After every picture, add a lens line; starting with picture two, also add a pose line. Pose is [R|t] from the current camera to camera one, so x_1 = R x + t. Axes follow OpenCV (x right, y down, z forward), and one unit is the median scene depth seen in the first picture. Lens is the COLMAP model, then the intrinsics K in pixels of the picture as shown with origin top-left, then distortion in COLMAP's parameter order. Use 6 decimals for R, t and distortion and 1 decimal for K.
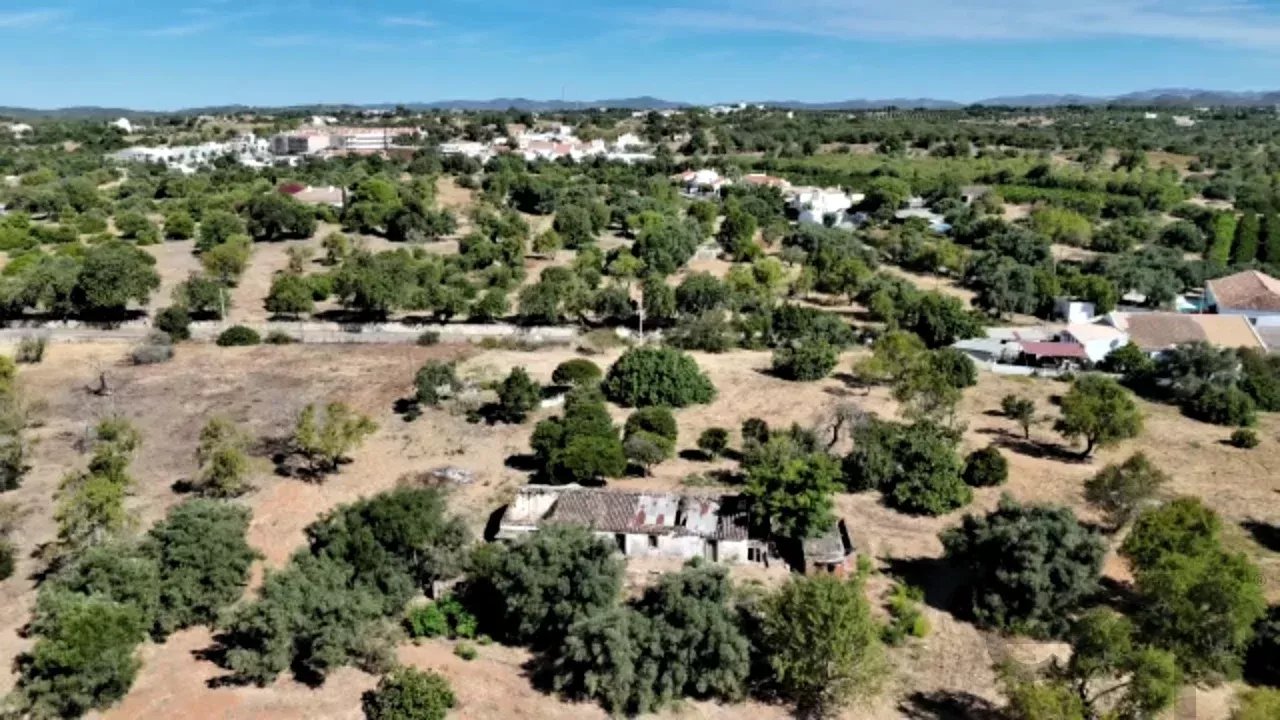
lens RADIAL K [[934.1, 0, 639.5], [0, 934.1, 357.3], [0, 0, 1]] dist [0.077259, -0.075852]
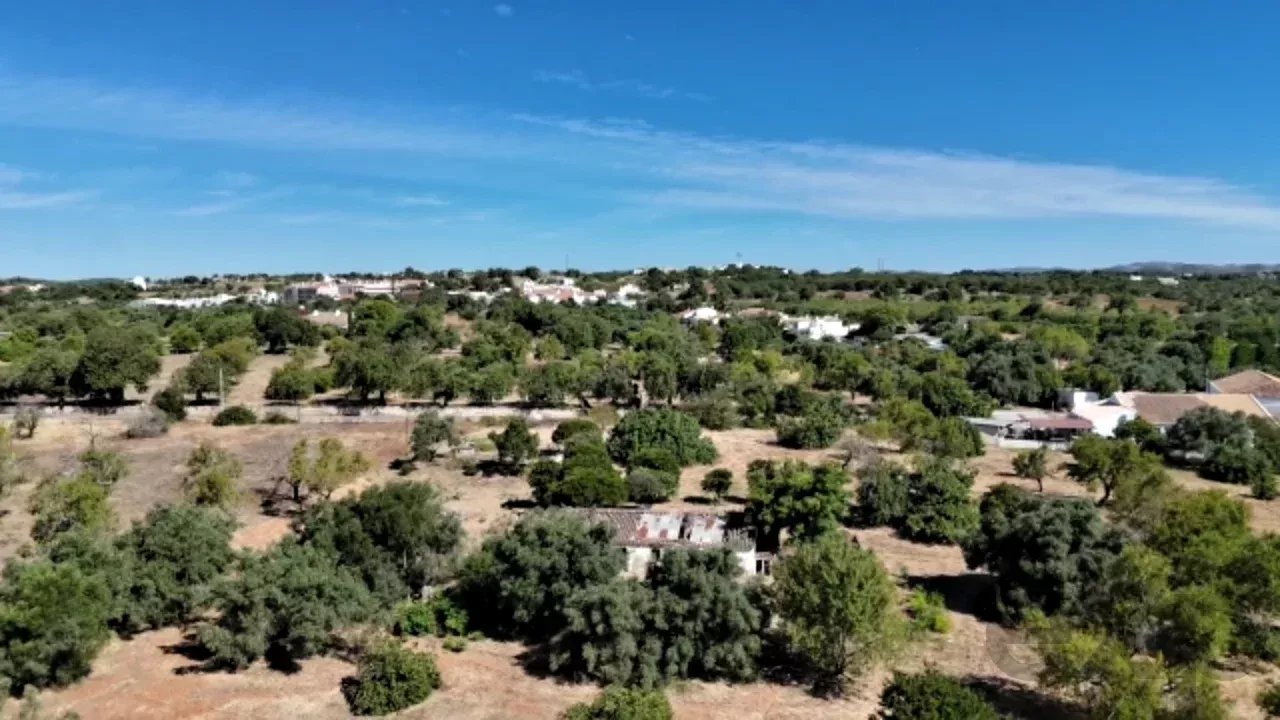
lens RADIAL K [[934.1, 0, 639.9], [0, 934.1, 357.5], [0, 0, 1]] dist [0.077259, -0.075852]
pose [[1.000000, 0.000506, -0.000192, -0.001413], [-0.000531, 0.984662, -0.174470, 0.138608], [0.000101, 0.174470, 0.984663, 0.024817]]
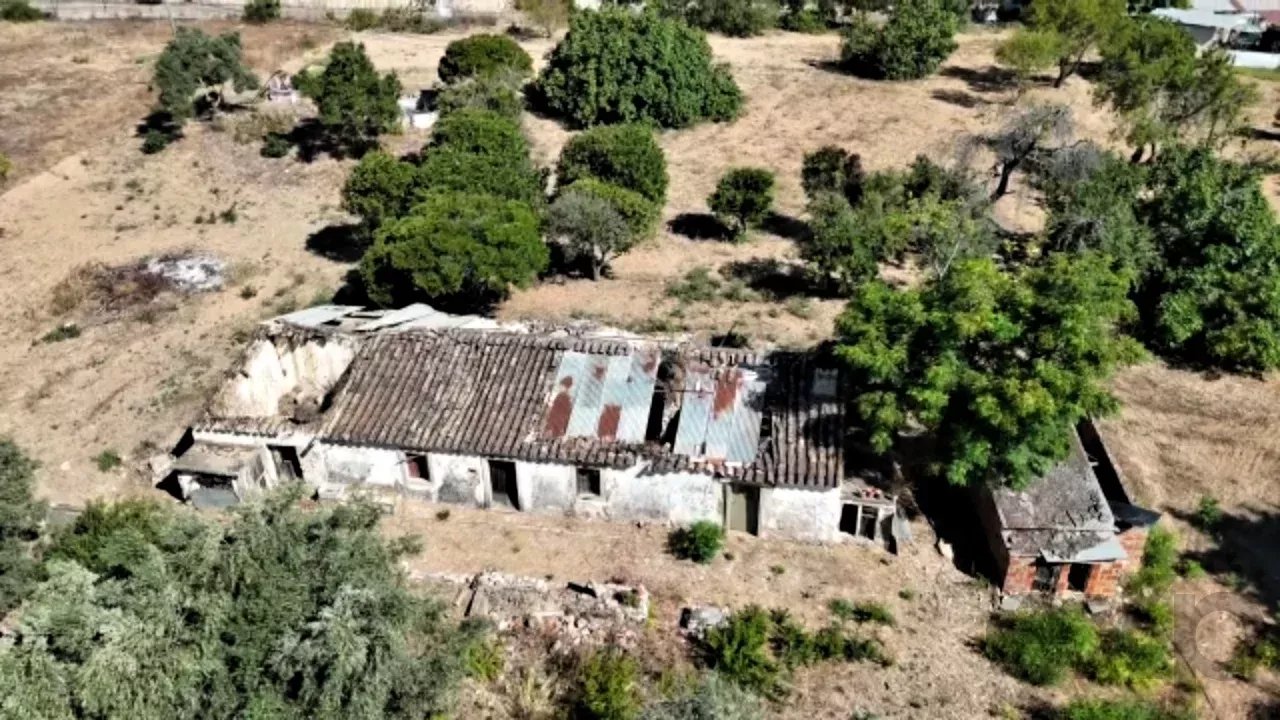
lens RADIAL K [[934.1, 0, 643.5], [0, 934.1, 367.3], [0, 0, 1]] dist [0.077259, -0.075852]
pose [[0.999996, -0.001361, -0.002507, 0.031491], [0.002023, 0.957937, 0.286973, 0.037162], [0.002011, -0.286977, 0.957935, 0.547434]]
